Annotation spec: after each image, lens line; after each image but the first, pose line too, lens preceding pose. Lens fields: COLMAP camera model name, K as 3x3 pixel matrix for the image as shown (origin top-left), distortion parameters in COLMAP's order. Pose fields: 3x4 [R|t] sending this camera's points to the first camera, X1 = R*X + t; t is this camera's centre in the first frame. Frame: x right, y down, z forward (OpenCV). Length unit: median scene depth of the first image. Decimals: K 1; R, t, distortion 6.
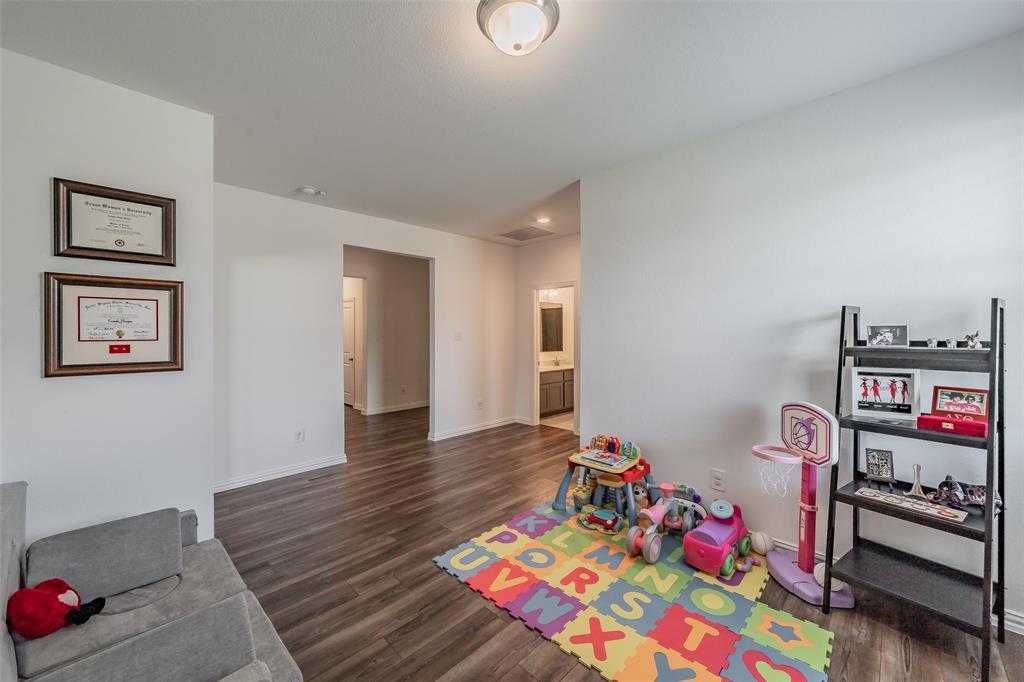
lens RADIAL K [[387.6, 0, 517.4], [0, 387.6, 337.8], [0, 0, 1]] dist [0.001198, 0.000048]
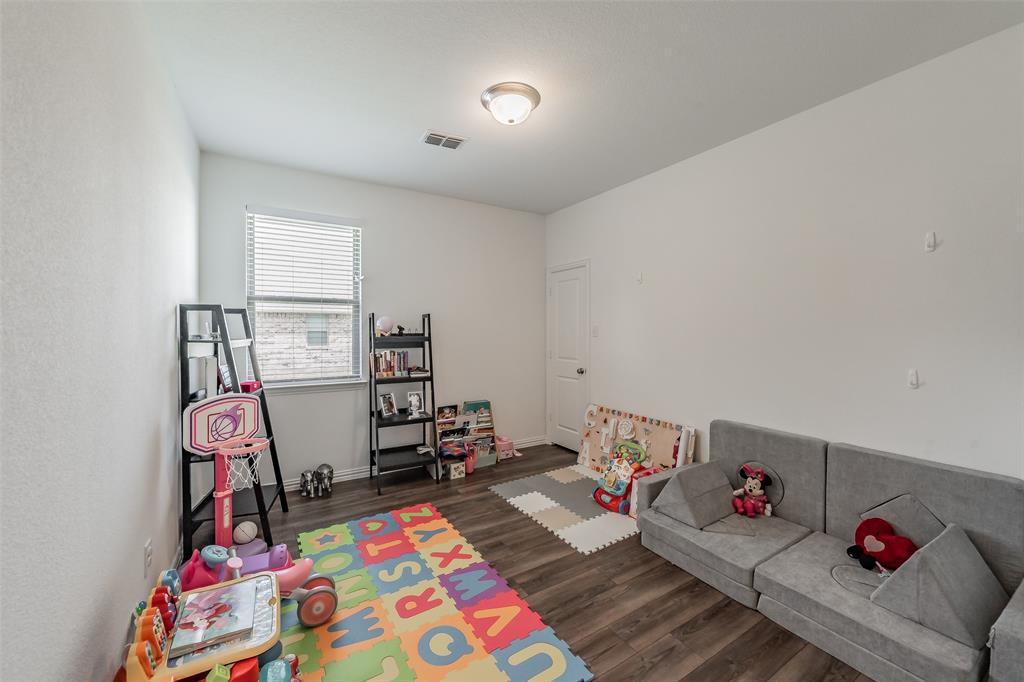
lens RADIAL K [[393.8, 0, 505.6], [0, 393.8, 333.8], [0, 0, 1]] dist [-0.002849, -0.001206]
pose [[-0.961984, 0.000337, 0.273105, -0.303093], [0.005003, 0.999853, 0.016389, -0.012011], [-0.273060, 0.017133, -0.961845, 1.965344]]
